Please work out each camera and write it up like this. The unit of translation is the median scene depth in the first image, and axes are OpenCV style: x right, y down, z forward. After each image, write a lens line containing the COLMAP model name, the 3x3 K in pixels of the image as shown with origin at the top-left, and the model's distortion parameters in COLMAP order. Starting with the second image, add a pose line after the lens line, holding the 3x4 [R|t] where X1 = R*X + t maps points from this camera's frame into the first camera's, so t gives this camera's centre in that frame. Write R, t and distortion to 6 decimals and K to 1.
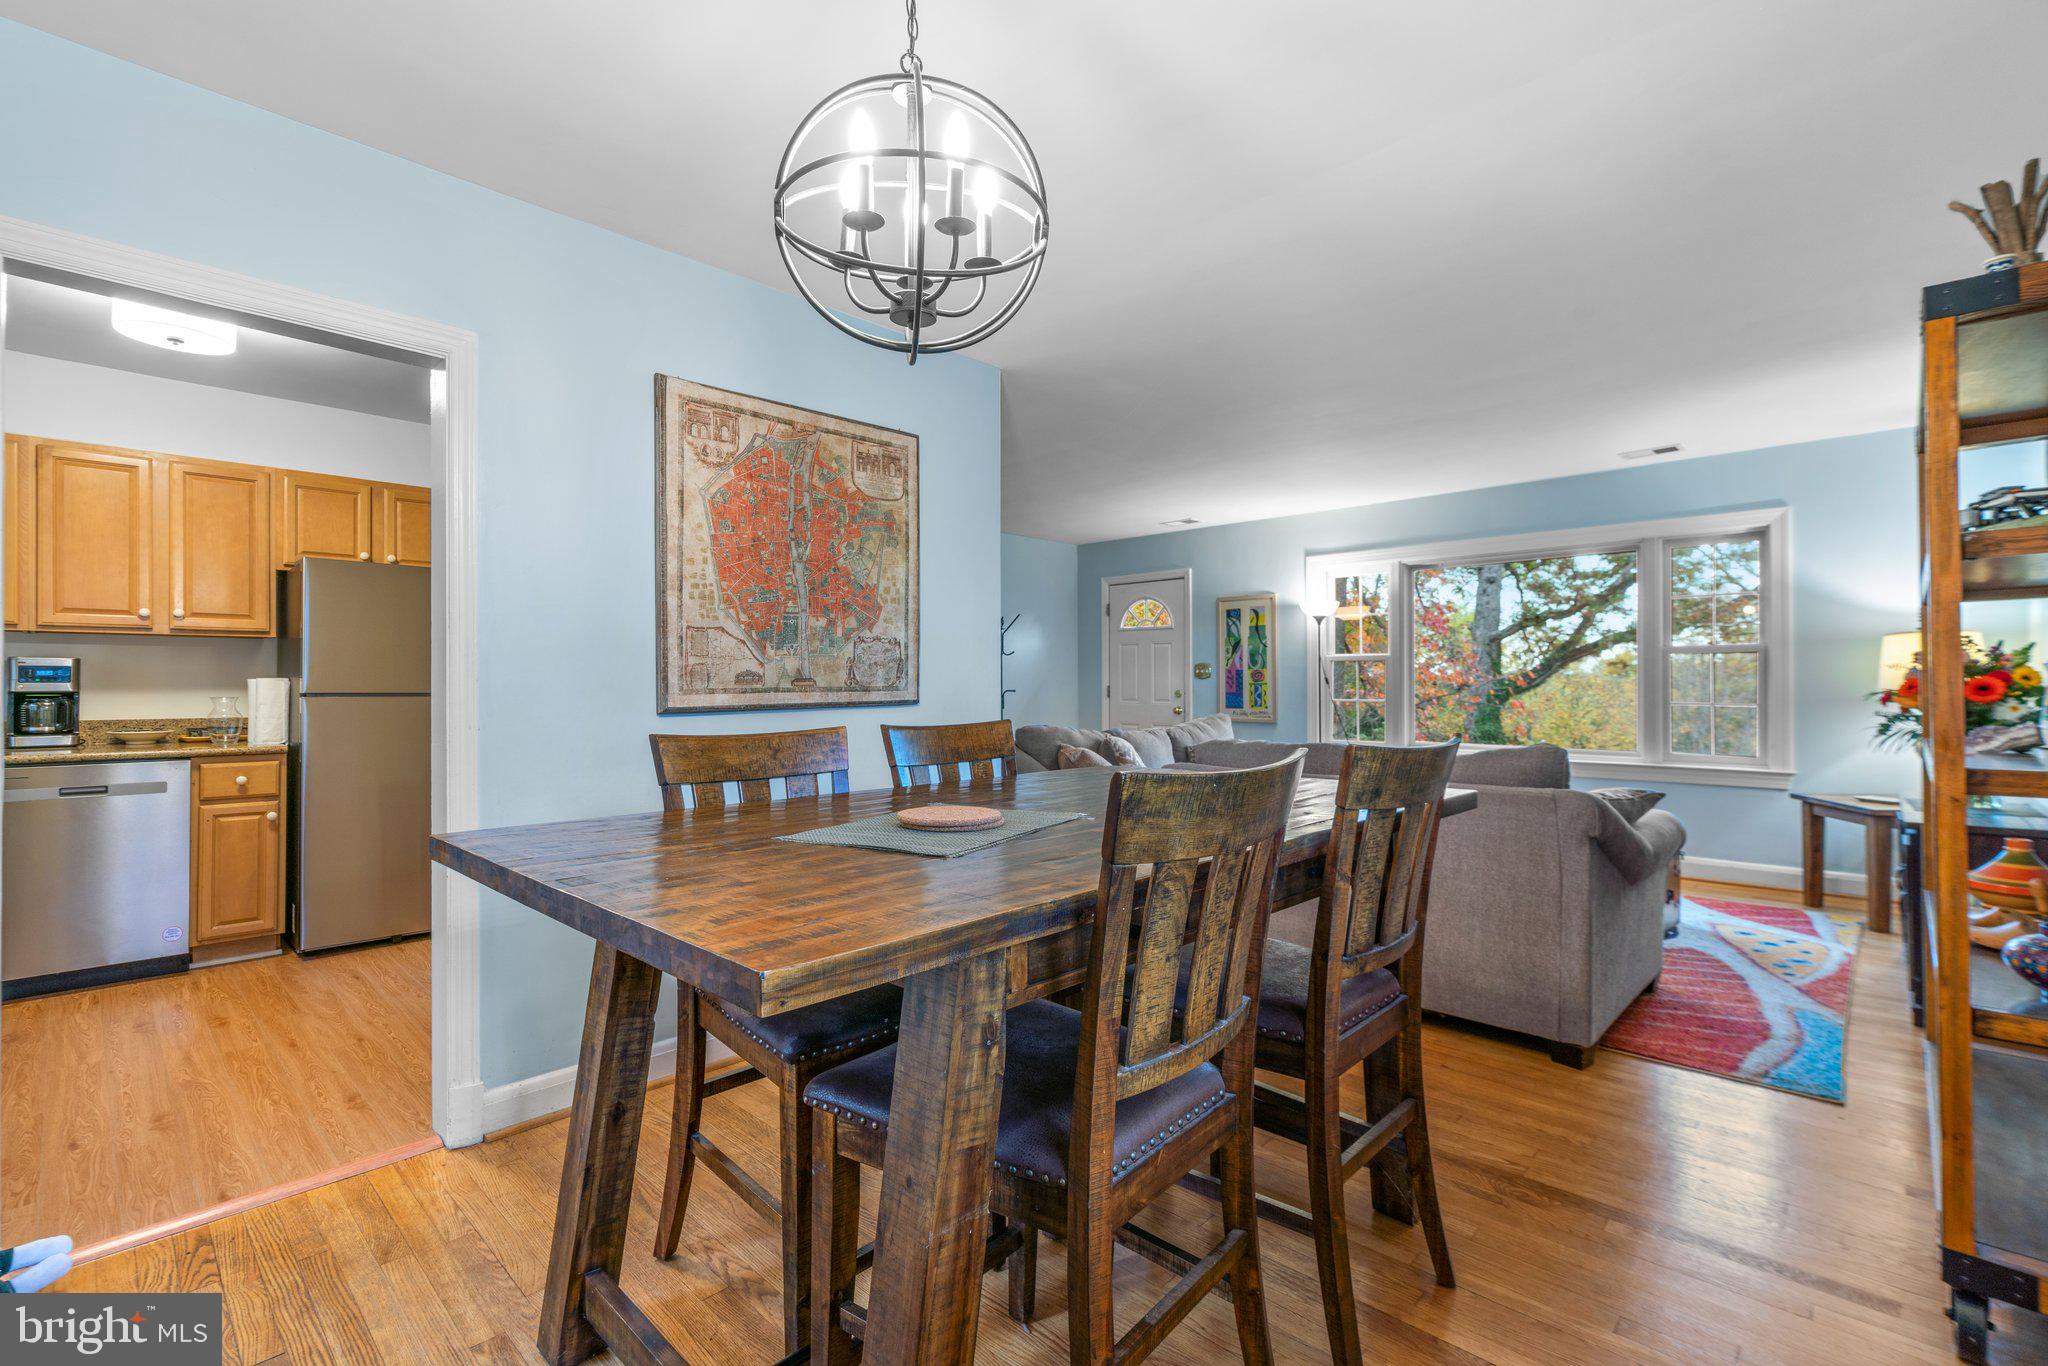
lens RADIAL K [[922.4, 0, 1024.0], [0, 922.4, 683.0], [0, 0, 1]] dist [0.000860, 0.000016]
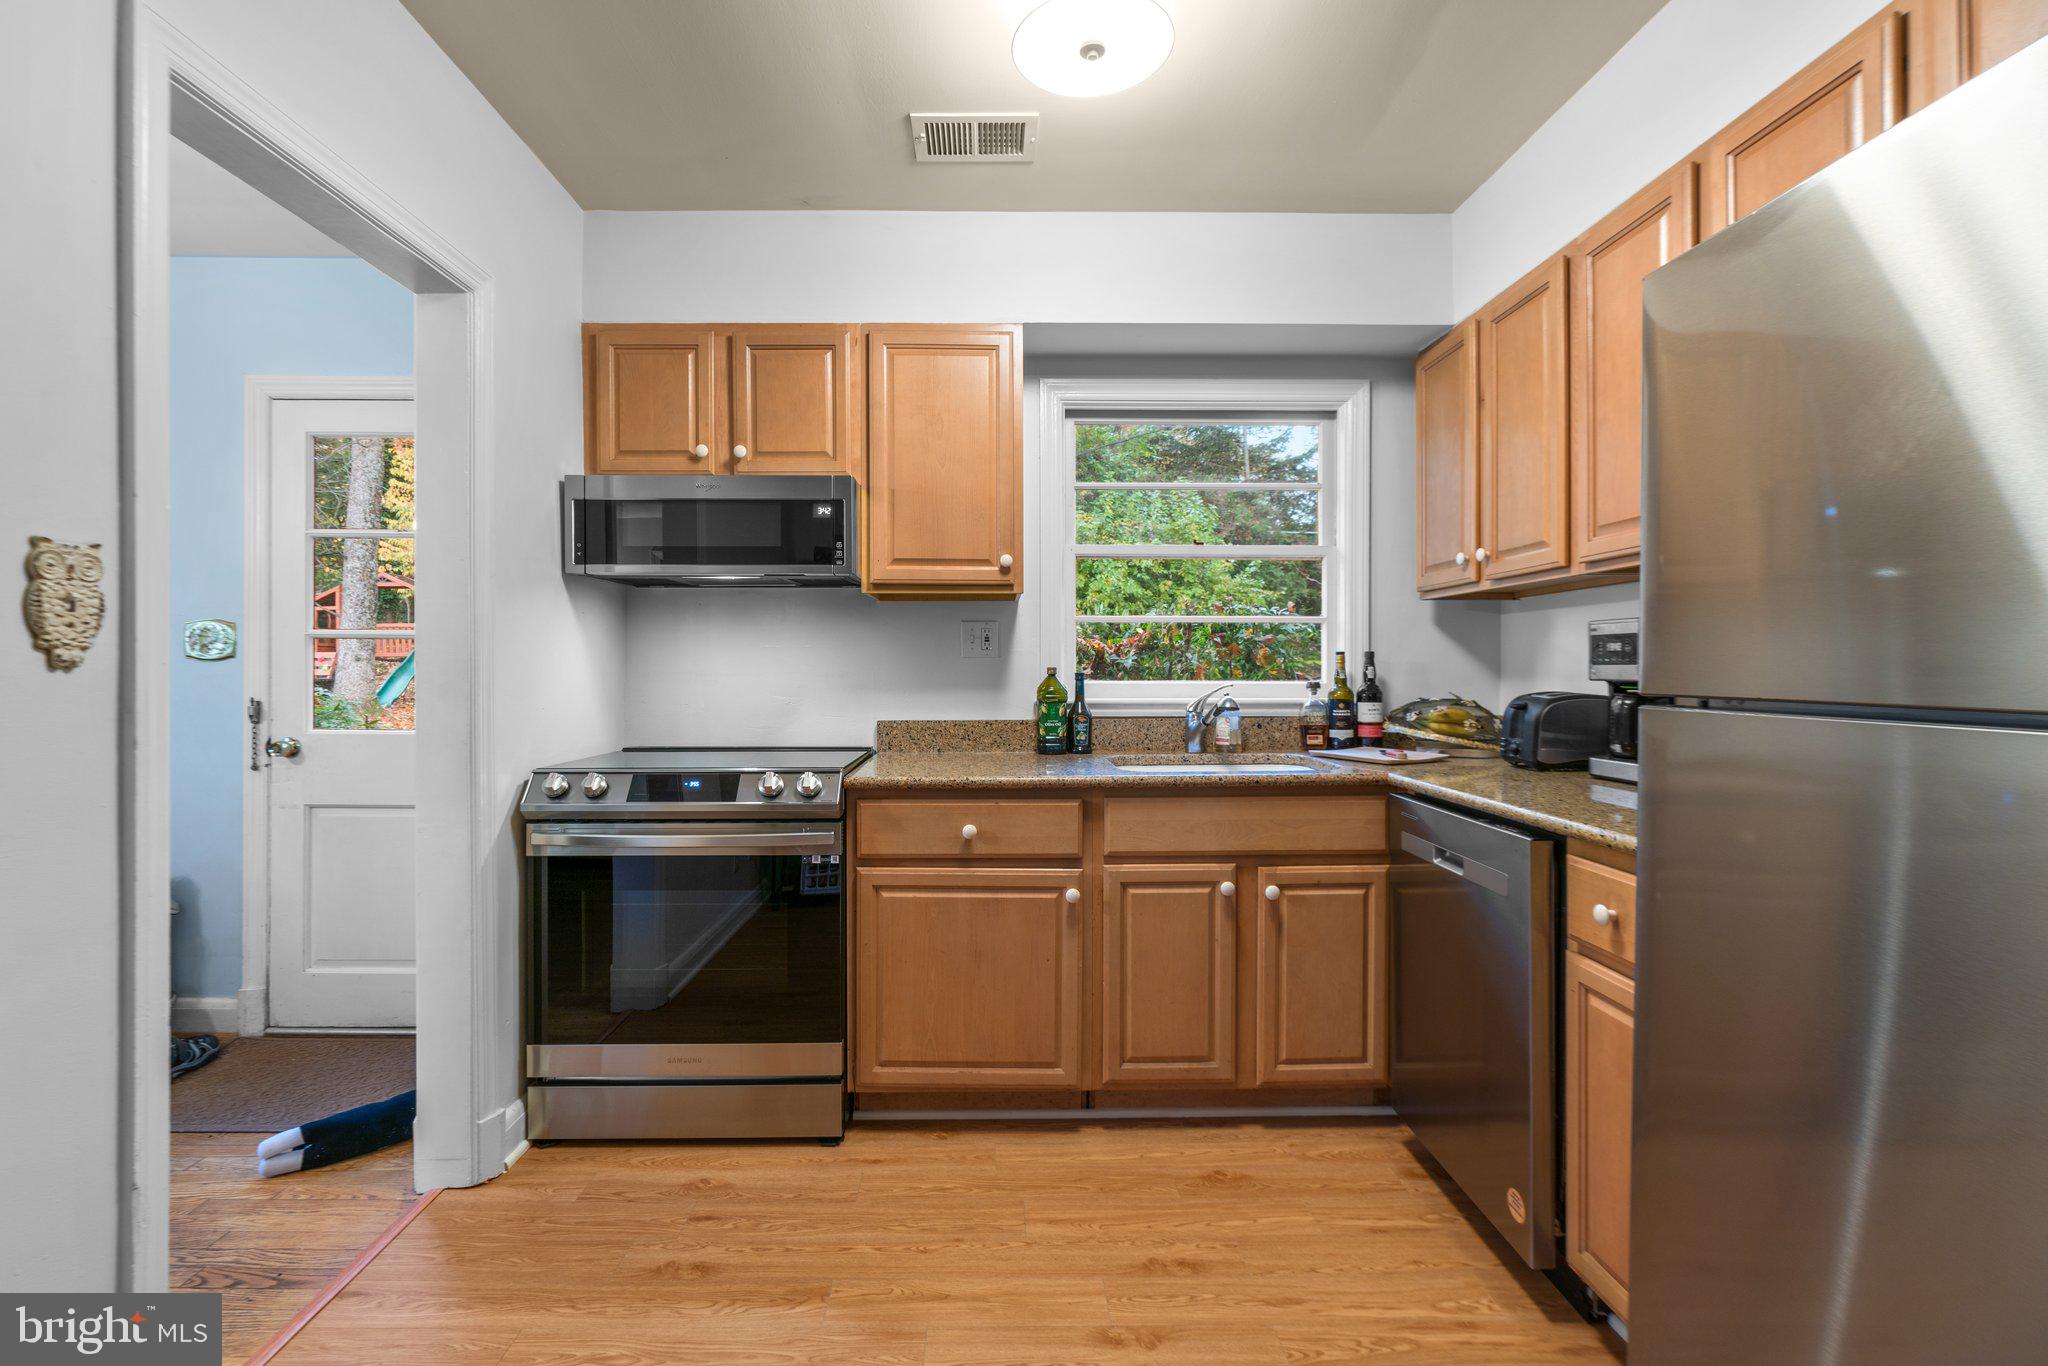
lens RADIAL K [[922.4, 0, 1024.0], [0, 922.4, 683.0], [0, 0, 1]] dist [0.000860, 0.000016]
pose [[-0.710986, 0.002503, -0.703202, -0.523804], [-0.006301, 0.999931, 0.009929, 0.000302], [0.703178, 0.011490, -0.710921, 1.467186]]
